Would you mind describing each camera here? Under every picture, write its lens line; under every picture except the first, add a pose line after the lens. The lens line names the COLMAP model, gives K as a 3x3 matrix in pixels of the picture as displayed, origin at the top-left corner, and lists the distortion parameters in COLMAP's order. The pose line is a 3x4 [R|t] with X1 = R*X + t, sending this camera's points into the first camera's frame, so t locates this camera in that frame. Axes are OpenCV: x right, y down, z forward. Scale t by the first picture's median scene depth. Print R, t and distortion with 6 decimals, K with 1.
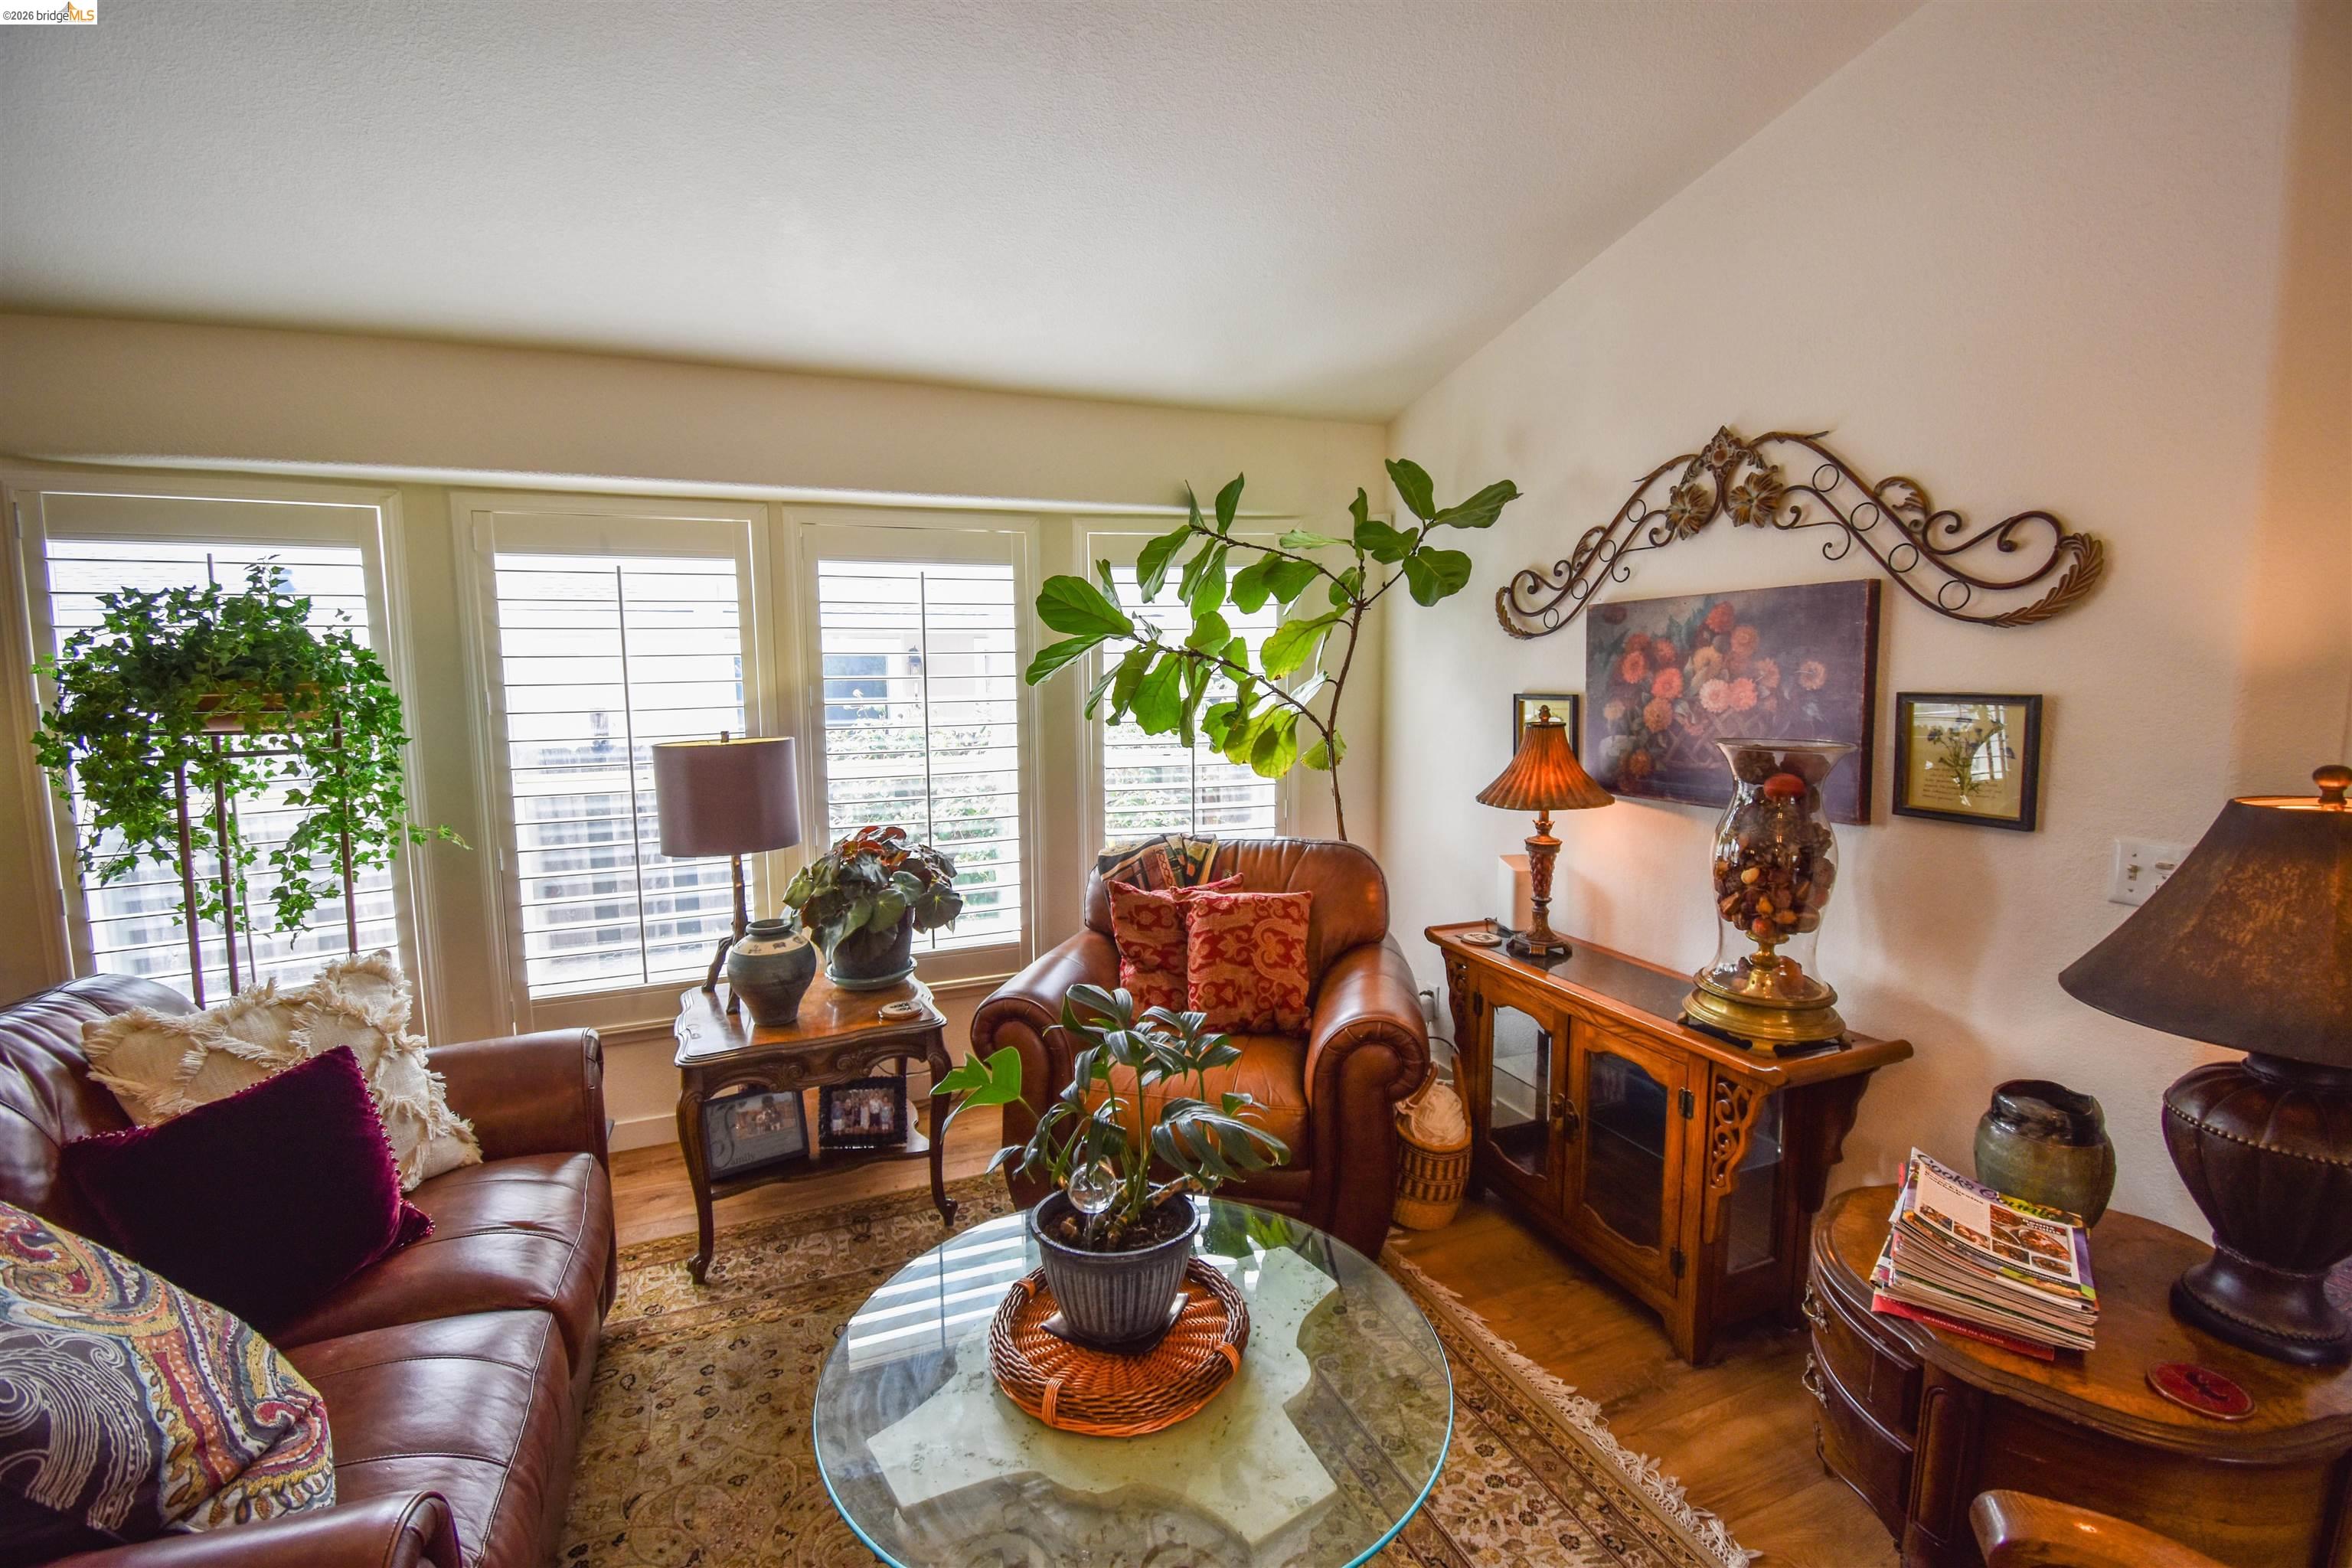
lens RADIAL K [[1052.6, 0, 1151.1], [0, 1052.6, 780.2], [0, 0, 1]] dist [0.001091, -0.009256]
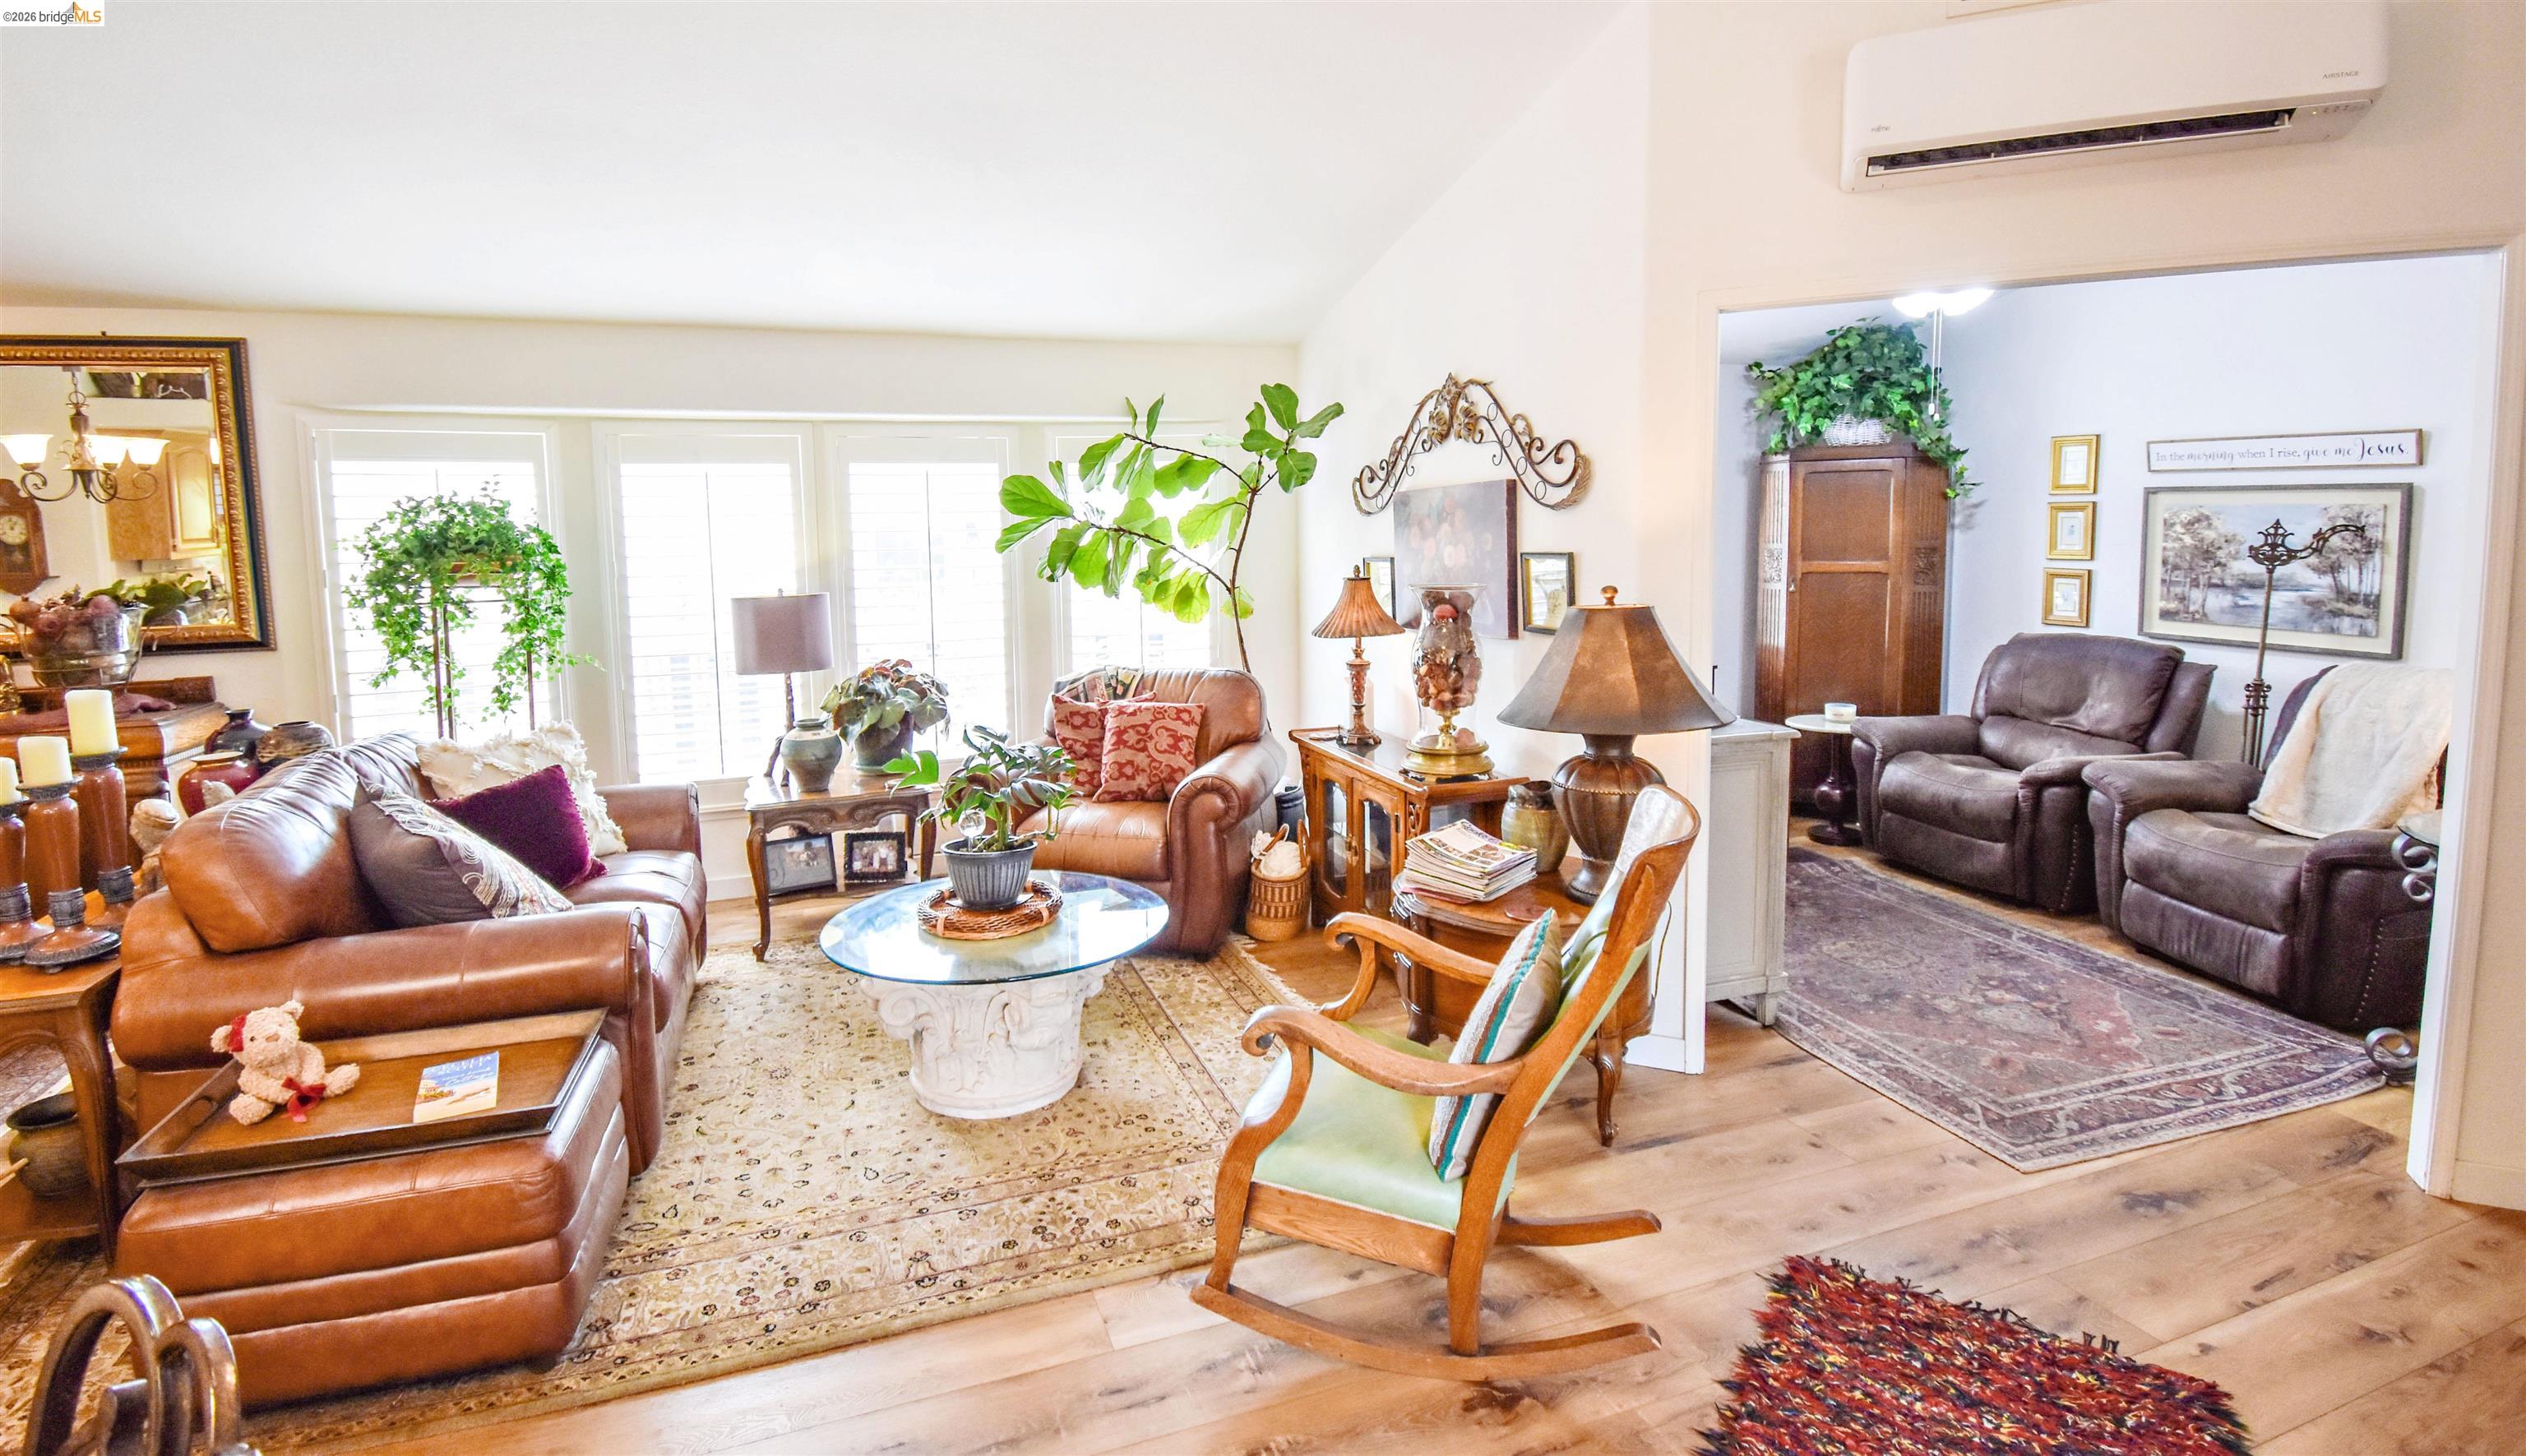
lens RADIAL K [[1215.3, 0, 1218.0], [0, 1215.3, 636.3], [0, 0, 1]] dist [0.000434, -0.017862]
pose [[0.998984, -0.005008, -0.044780, 0.269527], [0.003748, 0.999596, -0.028184, 0.070596], [0.044903, 0.027987, 0.998599, -0.635673]]
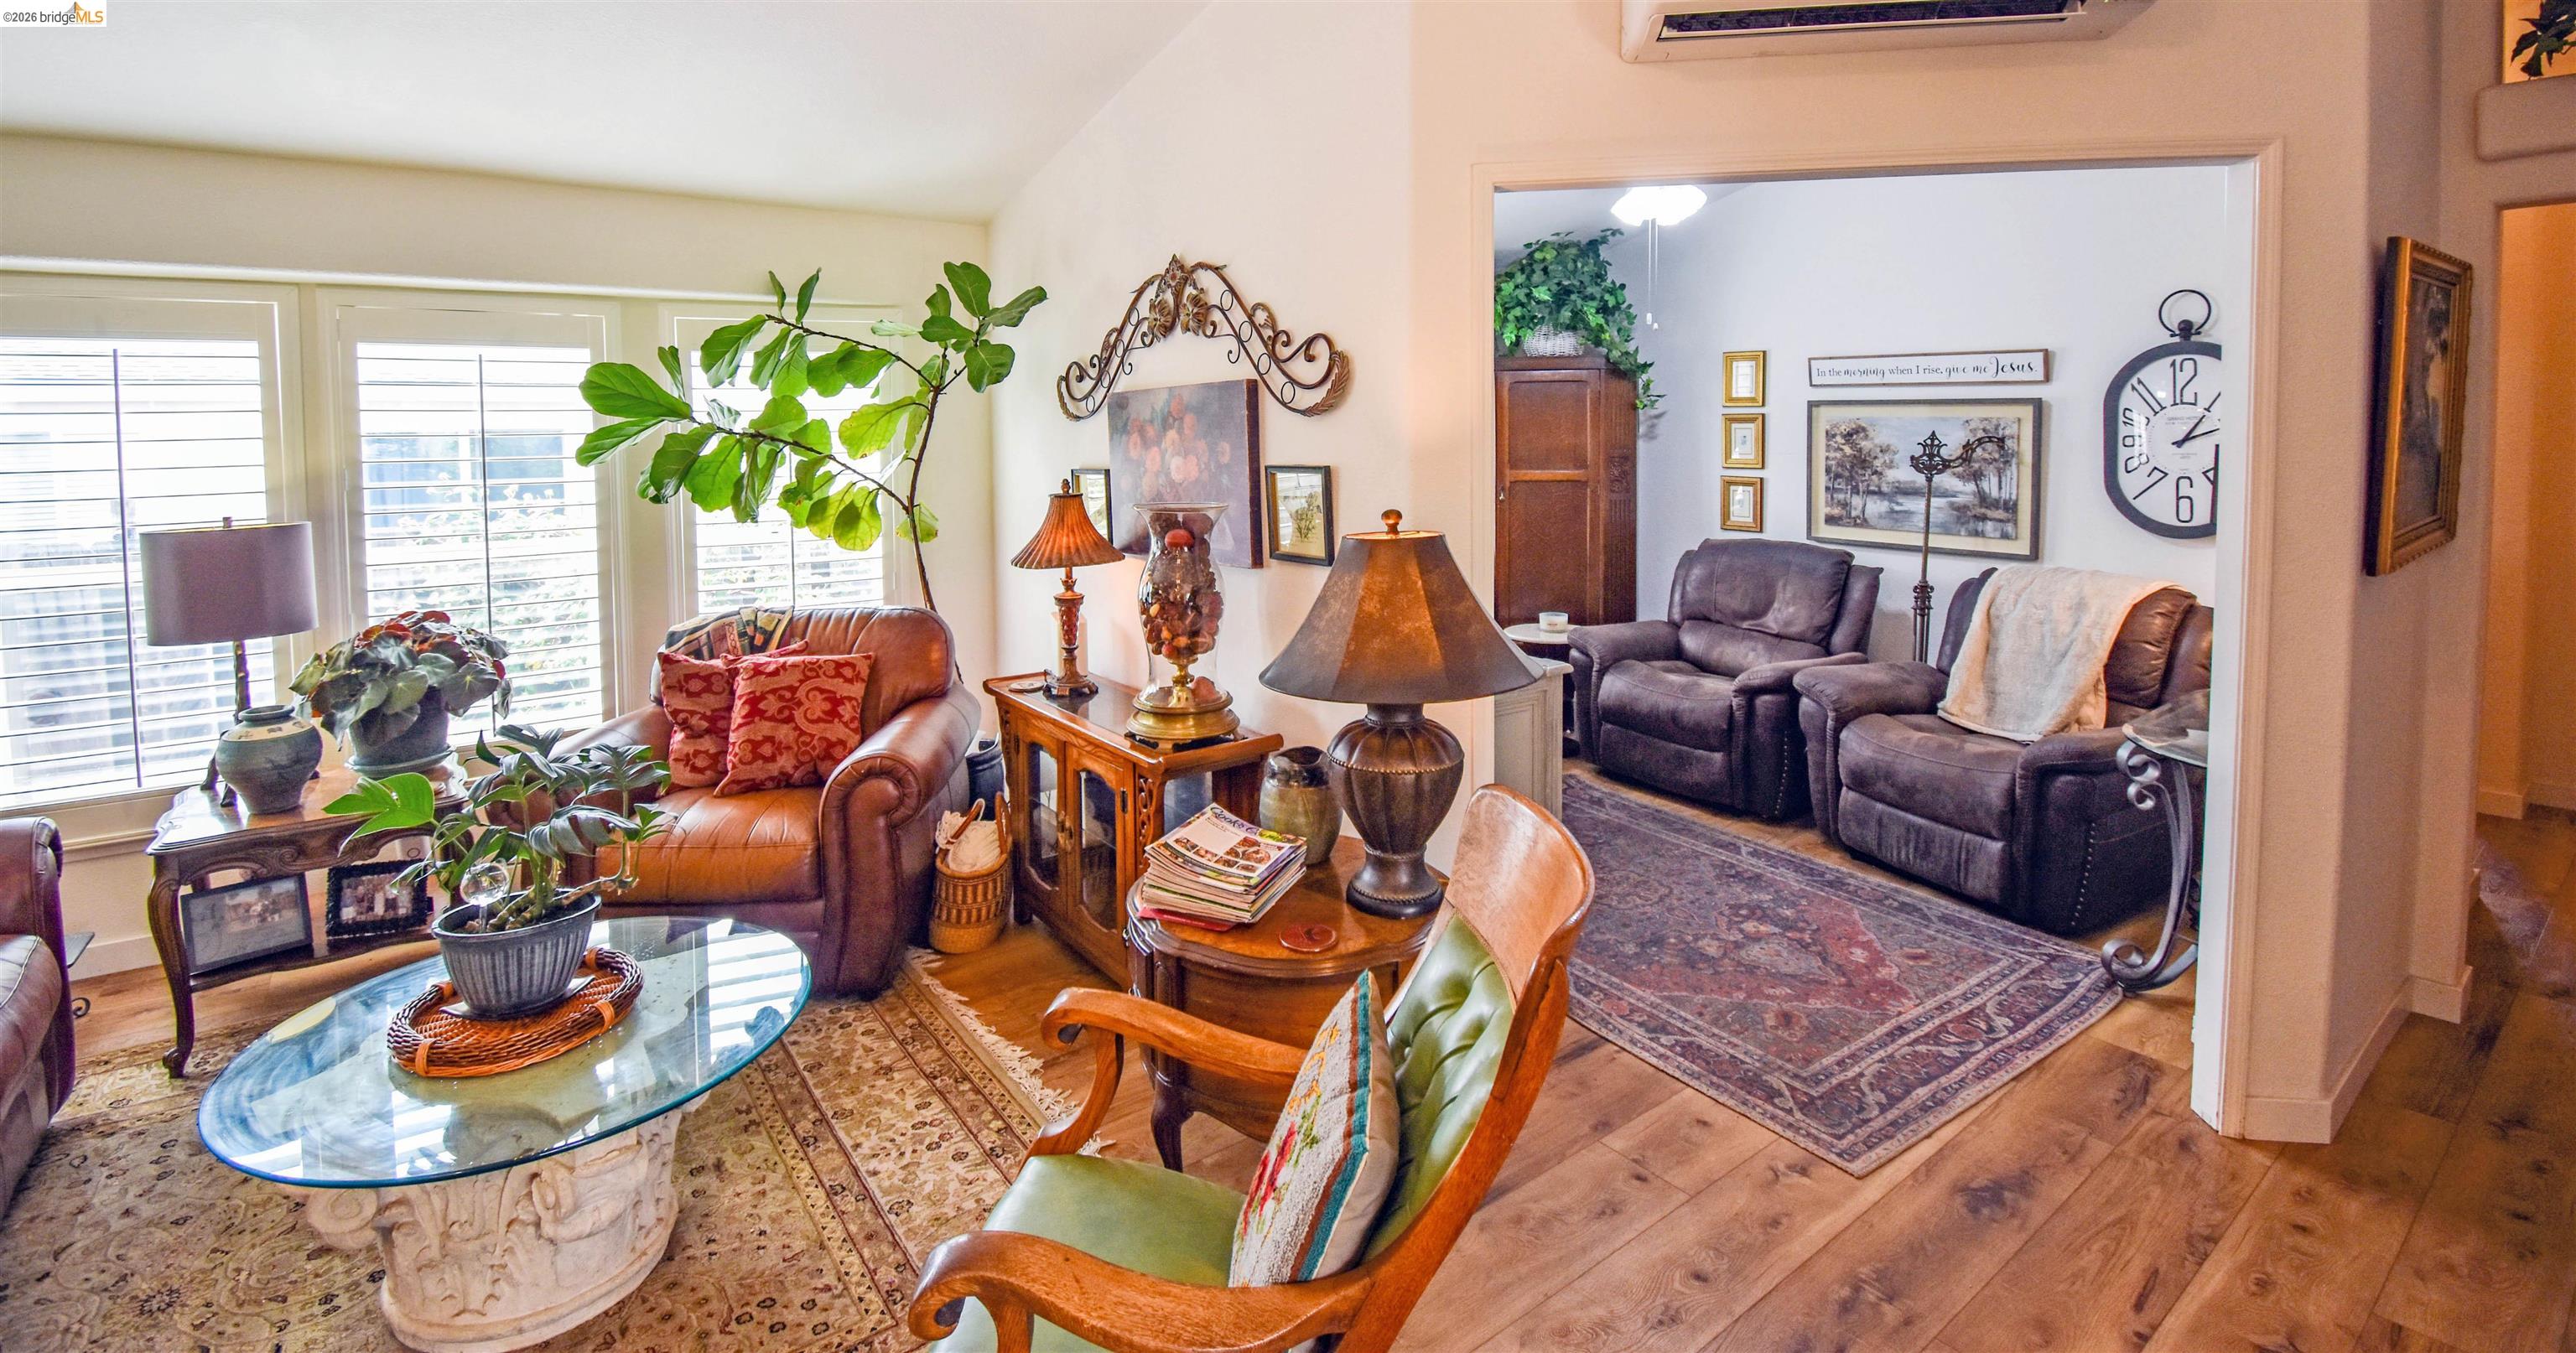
lens RADIAL K [[1168.7, 0, 1284.2], [0, 1168.7, 474.7], [0, 0, 1]] dist [0.000282, -0.012705]
pose [[0.964011, -0.011908, 0.265595, 0.272076], [0.033112, 0.996595, -0.075505, 0.030510], [-0.263791, 0.081582, 0.961124, -0.317046]]
